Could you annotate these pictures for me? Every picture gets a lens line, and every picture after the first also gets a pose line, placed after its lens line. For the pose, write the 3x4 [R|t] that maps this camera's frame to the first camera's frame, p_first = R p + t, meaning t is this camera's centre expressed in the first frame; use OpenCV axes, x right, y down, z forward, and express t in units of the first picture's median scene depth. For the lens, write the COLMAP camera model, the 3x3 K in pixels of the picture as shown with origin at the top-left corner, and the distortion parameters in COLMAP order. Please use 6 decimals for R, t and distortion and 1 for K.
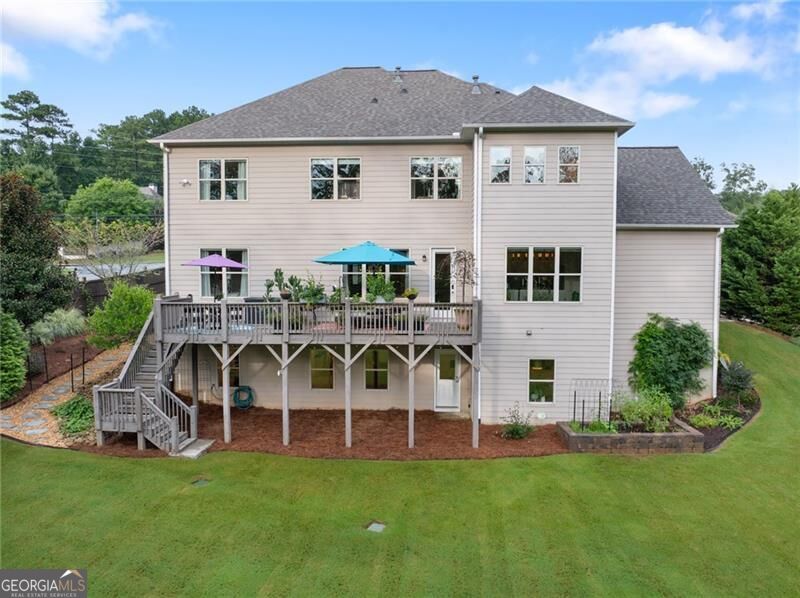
lens RADIAL K [[570.2, 0, 400.0], [0, 570.2, 299.0], [0, 0, 1]] dist [-0.045489, 0.005192]
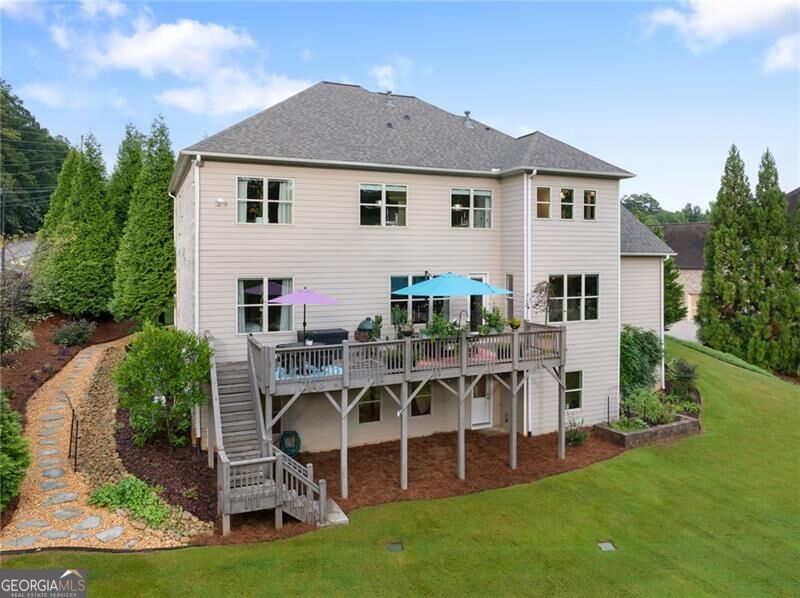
lens RADIAL K [[587.0, 0, 403.2], [0, 587.0, 256.5], [0, 0, 1]] dist [-0.038428, 0.001054]
pose [[0.886967, -0.003465, 0.461820, -0.600064], [0.030926, 0.998173, -0.051907, -0.075252], [-0.460796, 0.060322, 0.885454, 0.099229]]
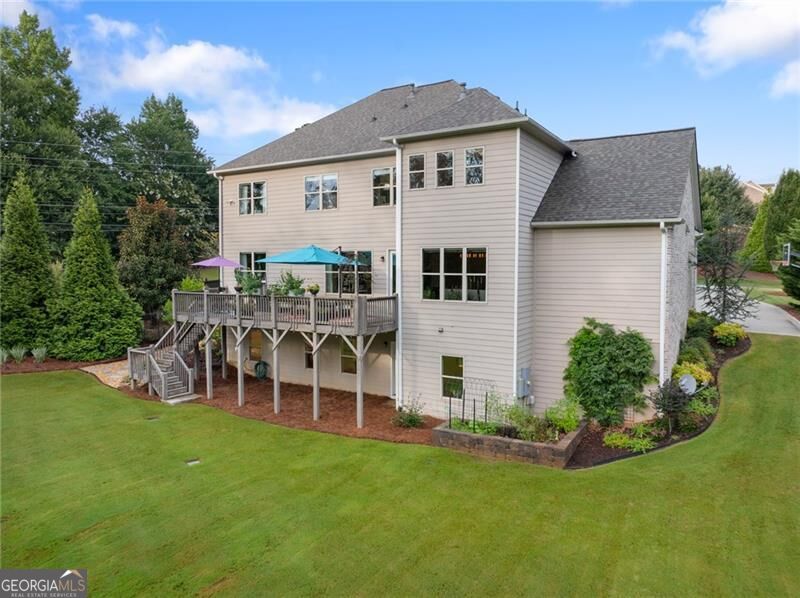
lens RADIAL K [[570.2, 0, 400.0], [0, 570.2, 299.0], [0, 0, 1]] dist [-0.045489, 0.005192]
pose [[0.875832, 0.029780, -0.481697, 0.661545], [-0.031387, 0.999496, 0.004724, -0.000211], [0.481595, 0.010982, 0.876325, 0.046944]]
